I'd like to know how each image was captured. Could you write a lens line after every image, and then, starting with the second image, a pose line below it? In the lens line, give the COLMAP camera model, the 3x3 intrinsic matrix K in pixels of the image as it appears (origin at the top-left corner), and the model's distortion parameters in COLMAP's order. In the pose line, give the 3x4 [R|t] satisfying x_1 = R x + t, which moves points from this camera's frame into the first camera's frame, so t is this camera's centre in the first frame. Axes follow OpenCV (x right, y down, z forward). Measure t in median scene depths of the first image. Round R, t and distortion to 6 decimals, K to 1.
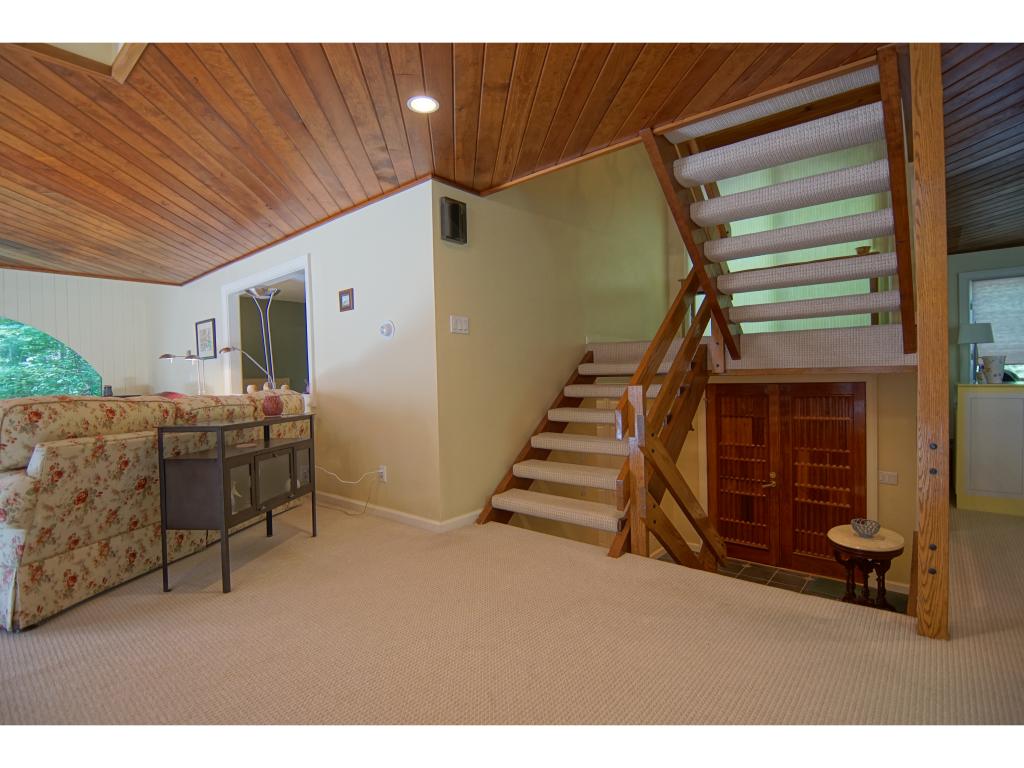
lens RADIAL K [[495.5, 0, 512.1], [0, 495.5, 381.9], [0, 0, 1]] dist [-0.006233, -0.008930]
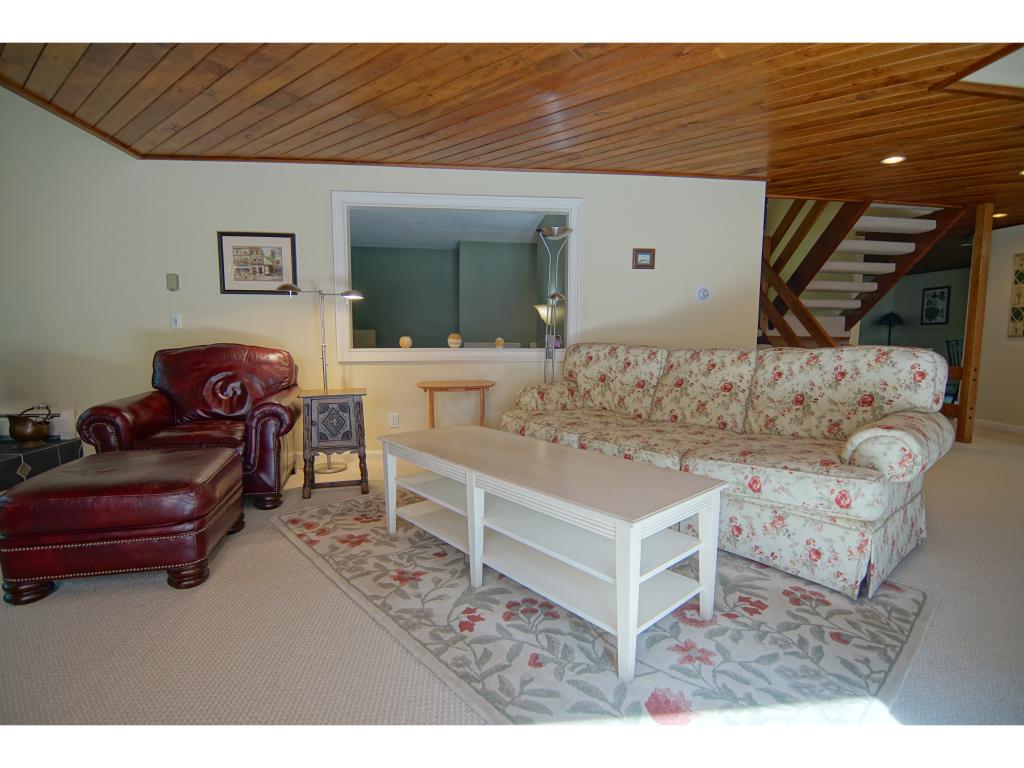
lens RADIAL K [[495.5, 0, 510.4], [0, 495.5, 384.4], [0, 0, 1]] dist [-0.006233, -0.008930]
pose [[0.694260, -0.041454, 0.718530, -1.987839], [-0.017988, 0.997029, 0.074902, 0.040759], [-0.719500, -0.064926, 0.691451, 0.707130]]
